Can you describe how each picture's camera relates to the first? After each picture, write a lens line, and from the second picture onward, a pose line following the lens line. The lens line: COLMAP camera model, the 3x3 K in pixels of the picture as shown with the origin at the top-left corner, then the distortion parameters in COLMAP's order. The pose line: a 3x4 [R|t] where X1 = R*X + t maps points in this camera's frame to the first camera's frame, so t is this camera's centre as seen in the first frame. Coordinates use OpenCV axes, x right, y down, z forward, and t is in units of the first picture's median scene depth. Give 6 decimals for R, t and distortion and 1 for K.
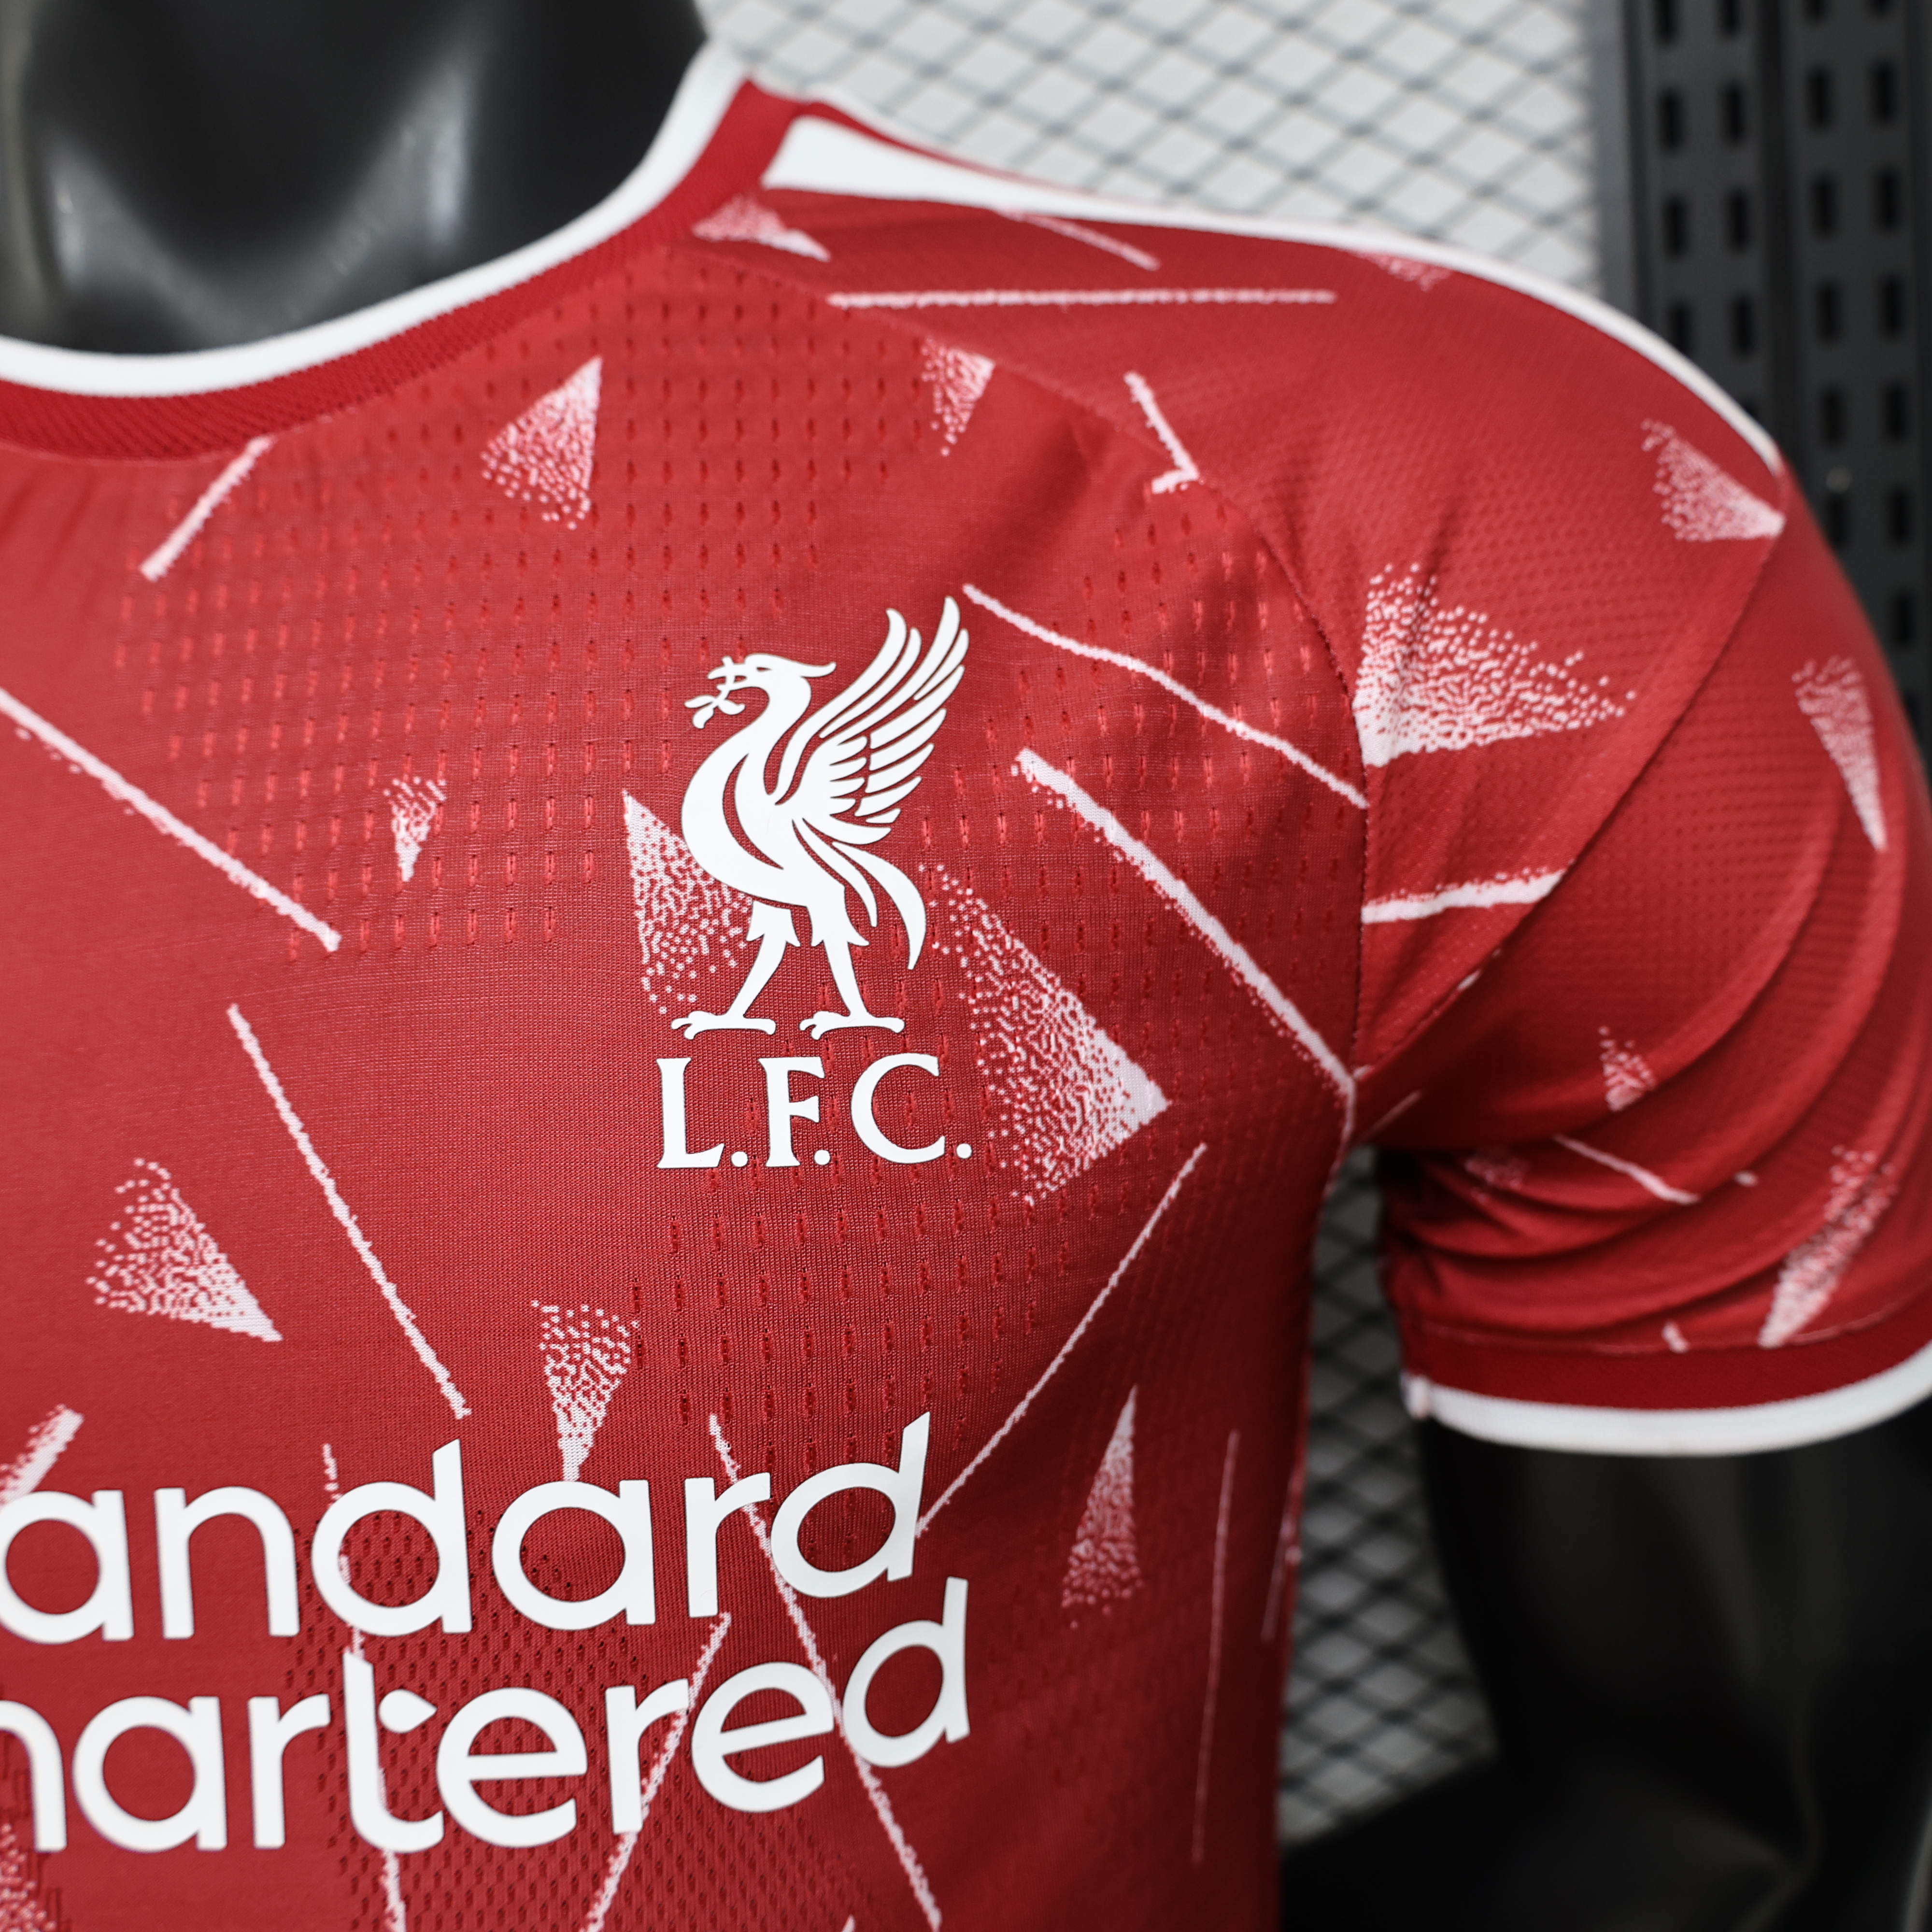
lens RADIAL K [[1976.7, 0, 988.3], [0, 1976.7, 876.3], [0, 0, 1]] dist [-0.044695, 0.034106]
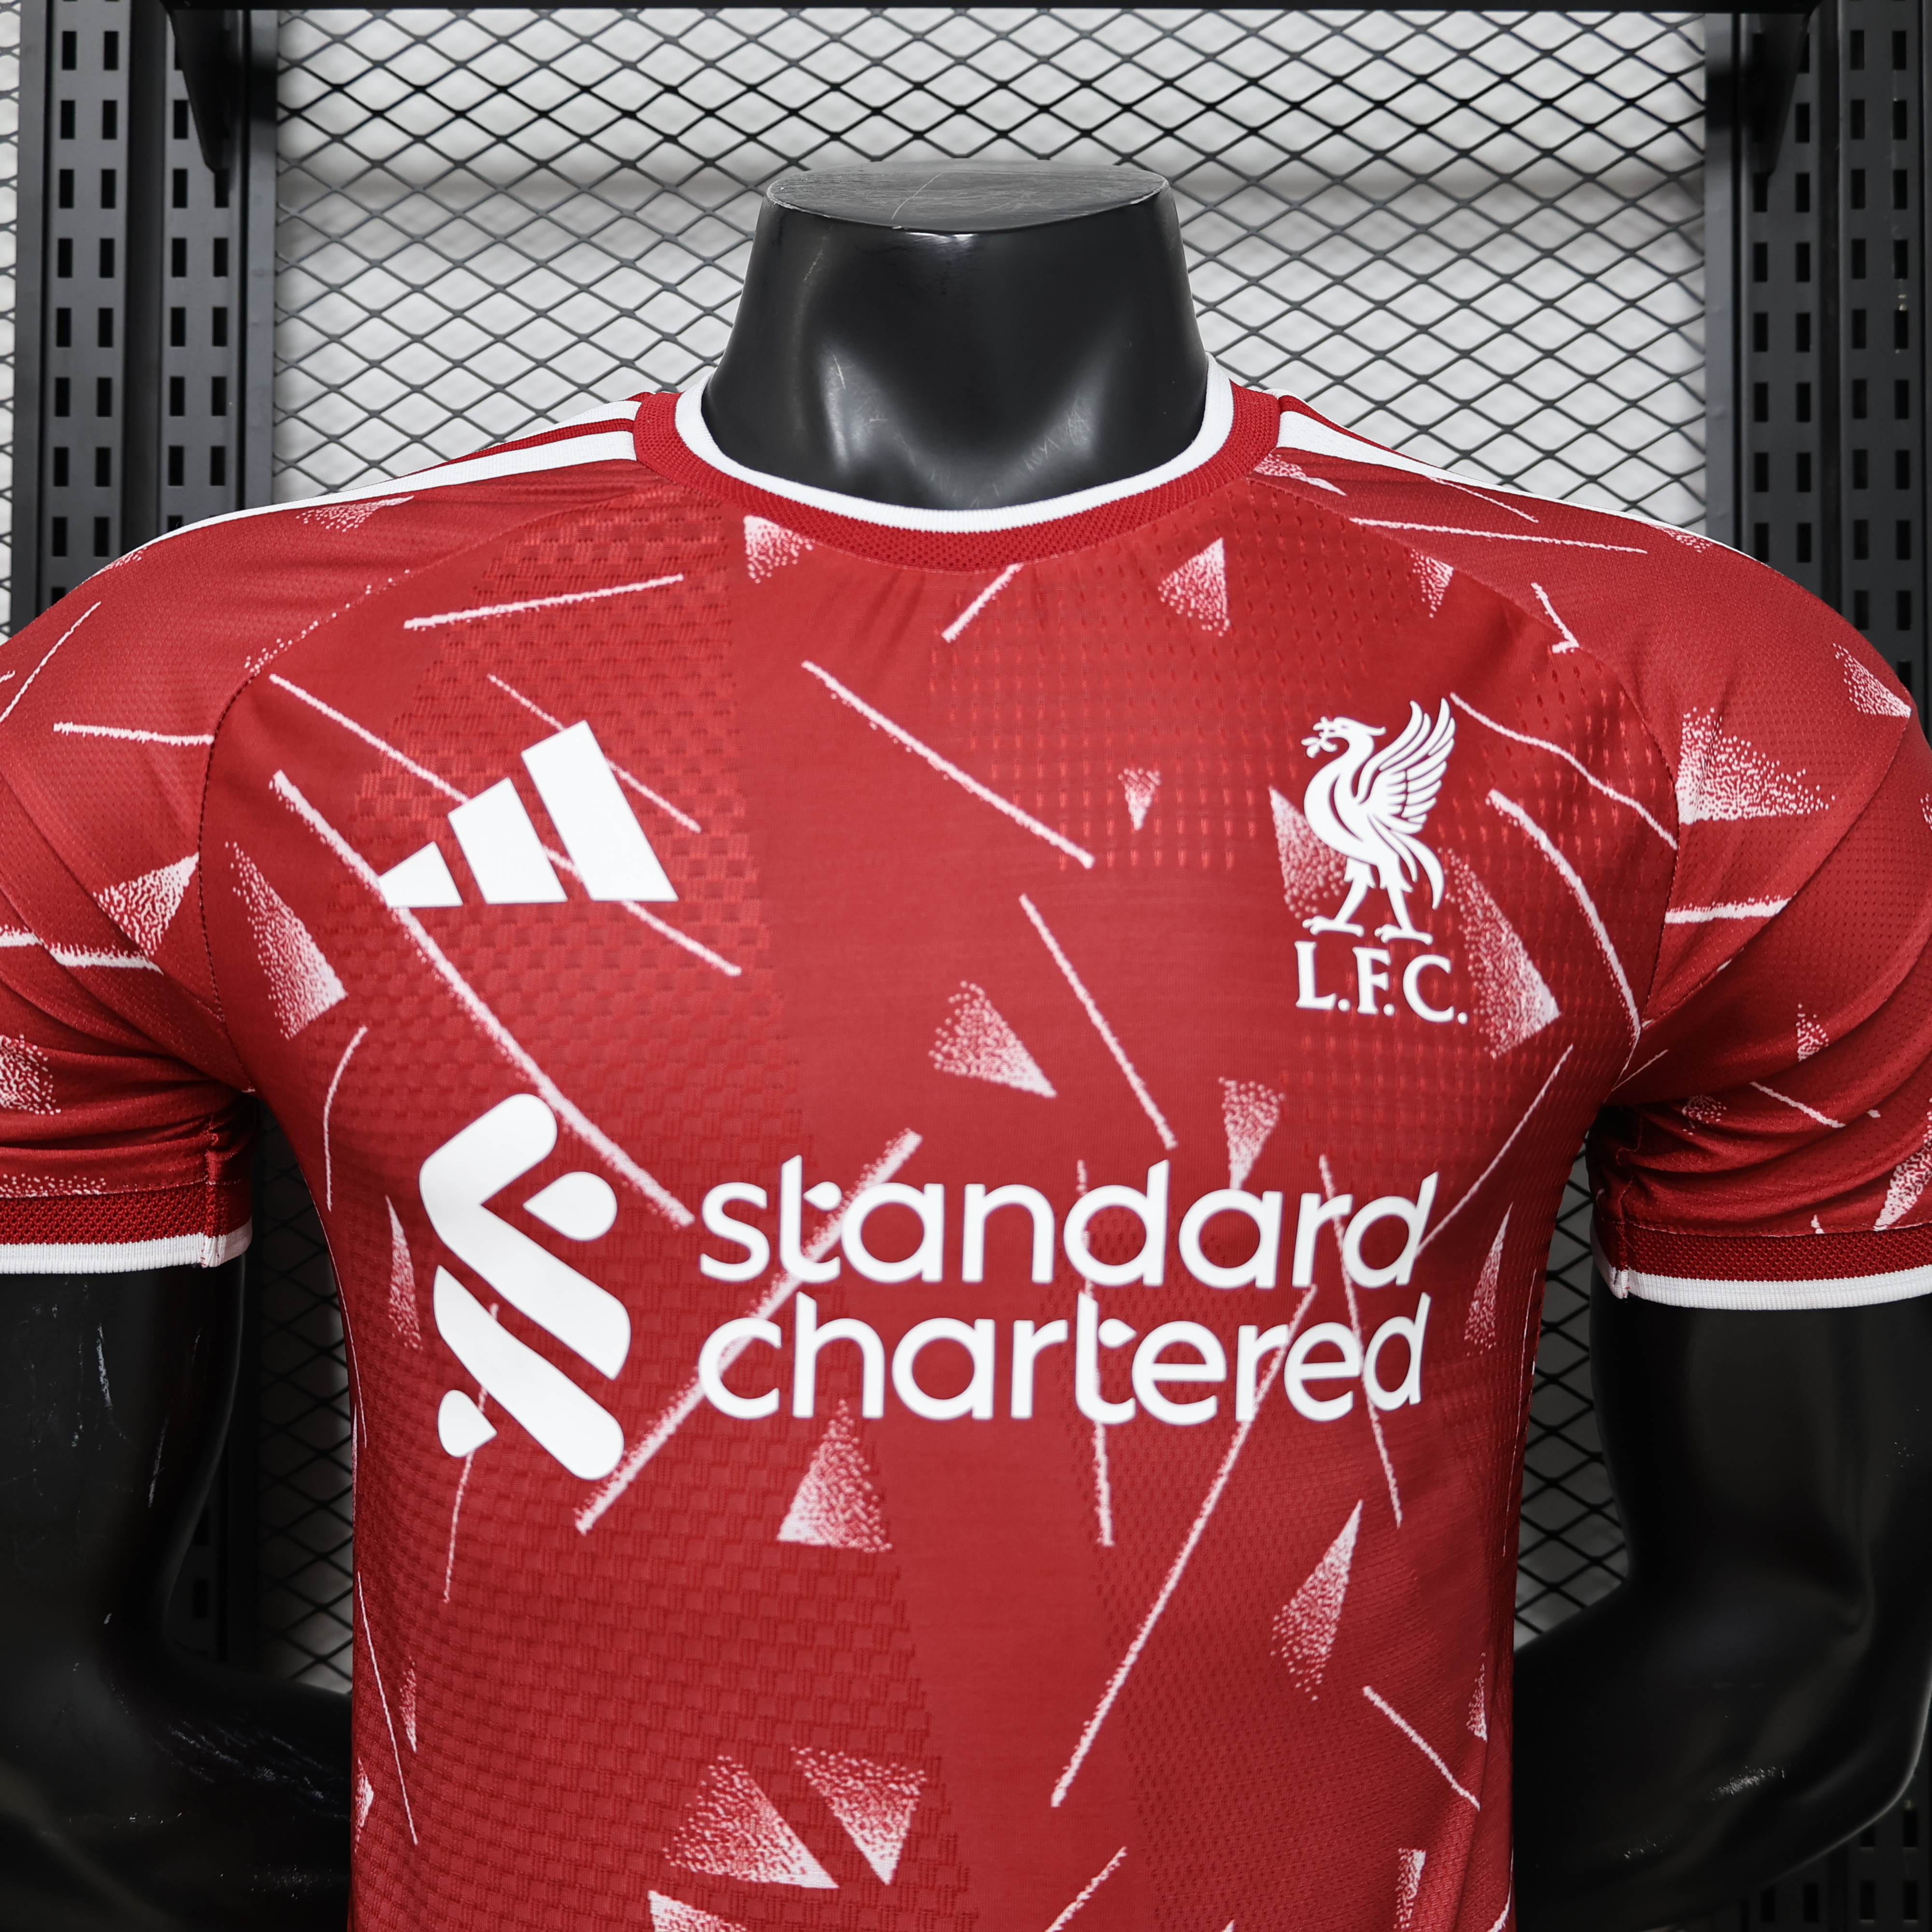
lens RADIAL K [[1908.4, 0, 1009.0], [0, 1908.4, 927.7], [0, 0, 1]] dist [0.003864, -0.024011]
pose [[0.992391, 0.087289, 0.086837, -0.523654], [-0.076905, 0.990211, -0.116479, 0.273145], [-0.096155, 0.108914, 0.989390, -0.547609]]
